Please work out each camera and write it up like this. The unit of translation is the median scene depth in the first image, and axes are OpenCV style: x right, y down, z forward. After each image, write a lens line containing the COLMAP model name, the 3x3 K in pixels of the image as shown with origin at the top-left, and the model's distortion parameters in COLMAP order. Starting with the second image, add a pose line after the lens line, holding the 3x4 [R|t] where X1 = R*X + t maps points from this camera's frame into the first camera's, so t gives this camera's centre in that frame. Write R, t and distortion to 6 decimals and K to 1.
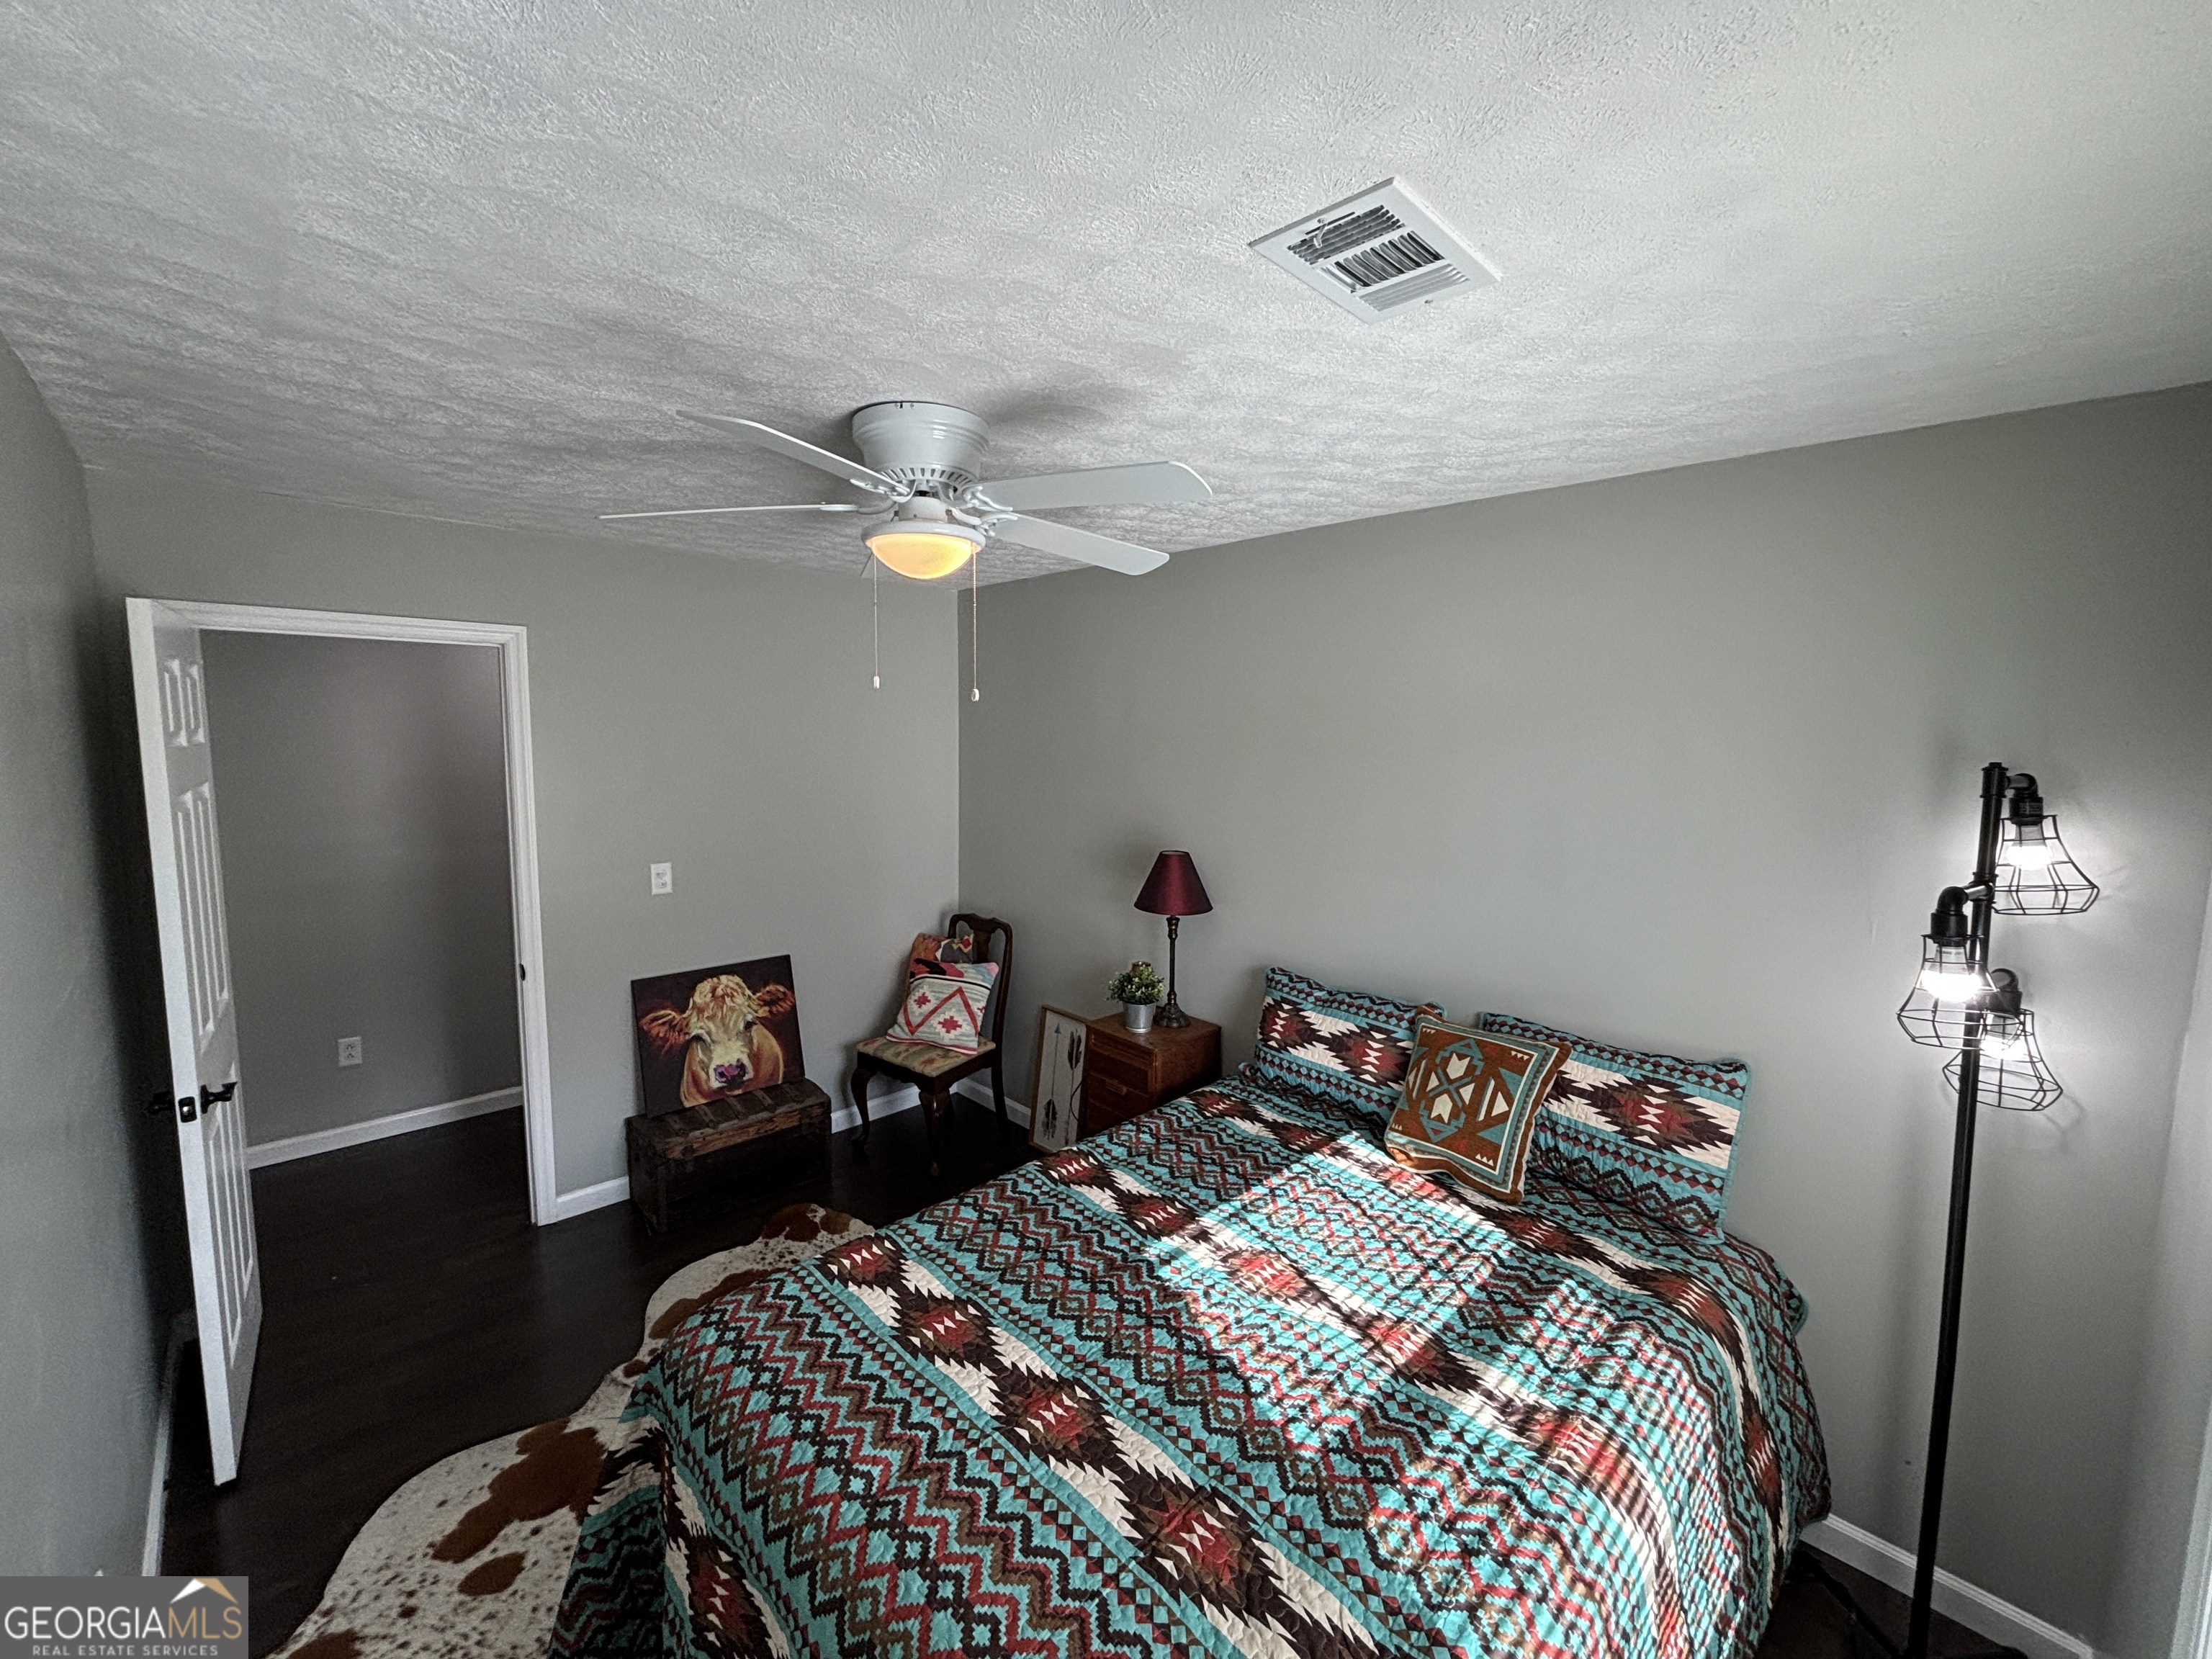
lens RADIAL K [[892.1, 0, 1100.7], [0, 892.1, 828.5], [0, 0, 1]] dist [0.001716, -0.000403]
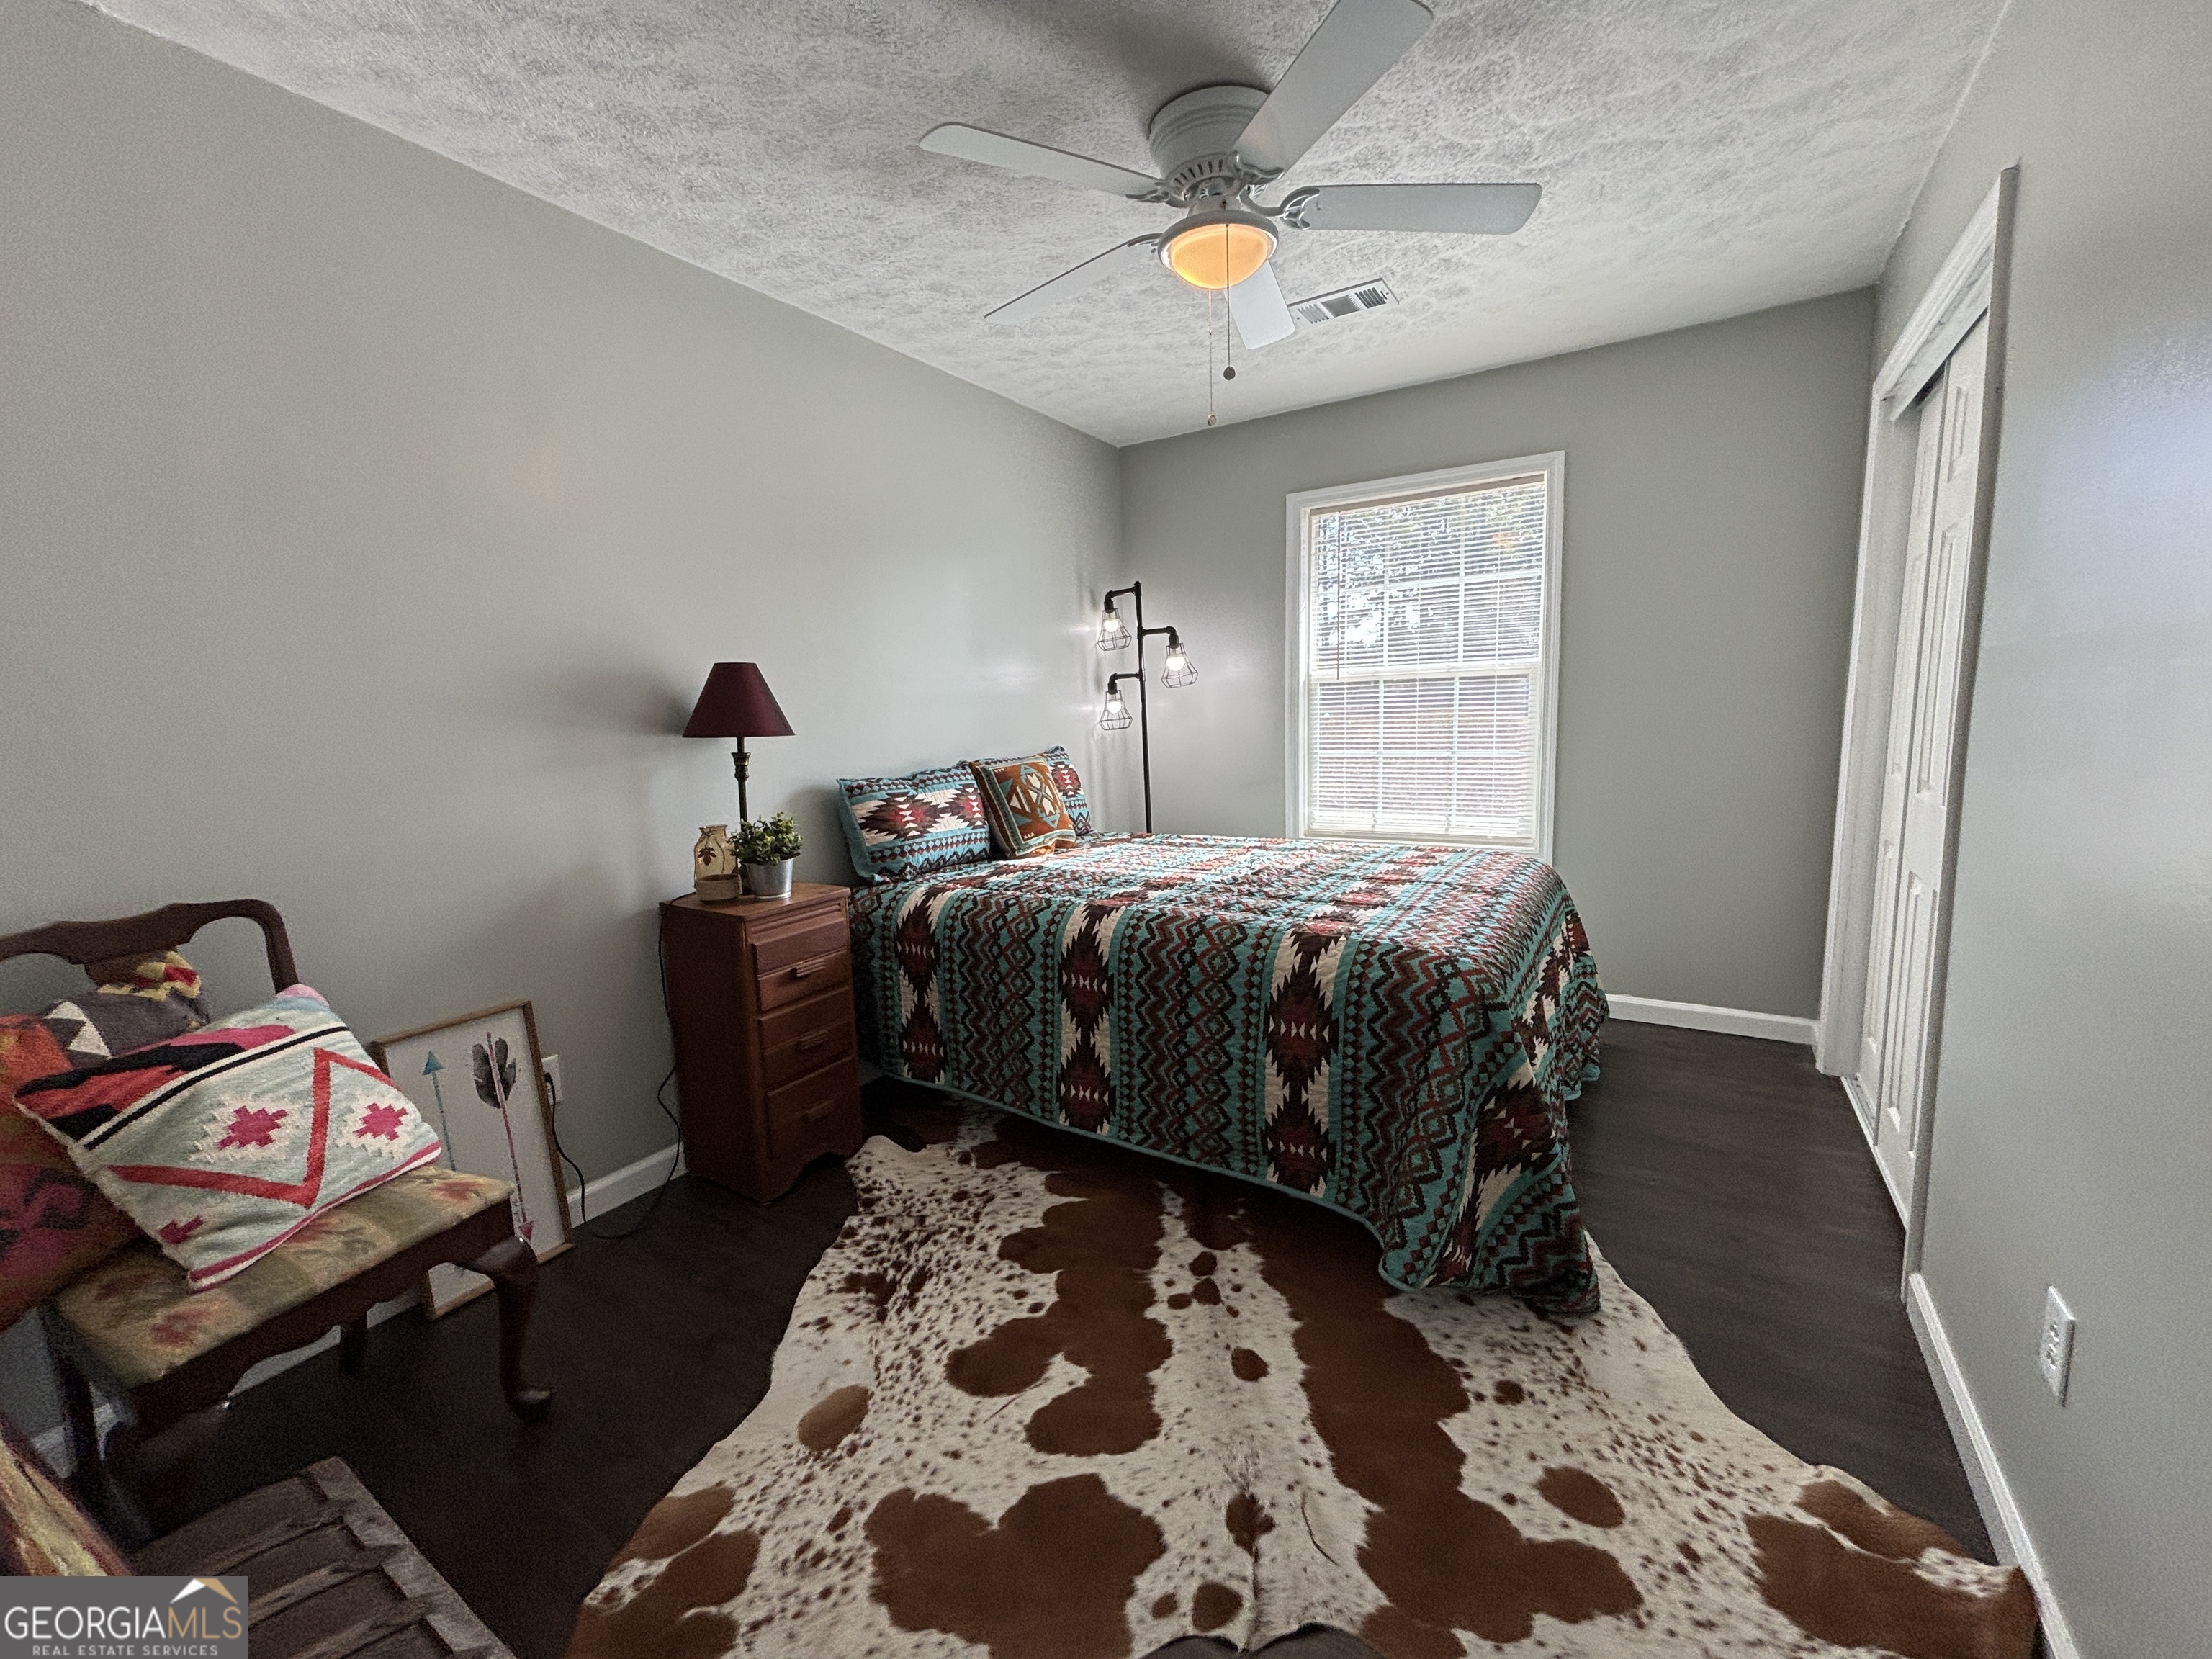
lens RADIAL K [[892.1, 0, 1100.7], [0, 892.1, 828.5], [0, 0, 1]] dist [0.001716, -0.000403]
pose [[-0.232713, -0.139480, 0.962492, -0.890073], [0.146197, 0.973399, 0.176408, 0.088481], [-0.961494, 0.181766, -0.206131, 1.046220]]
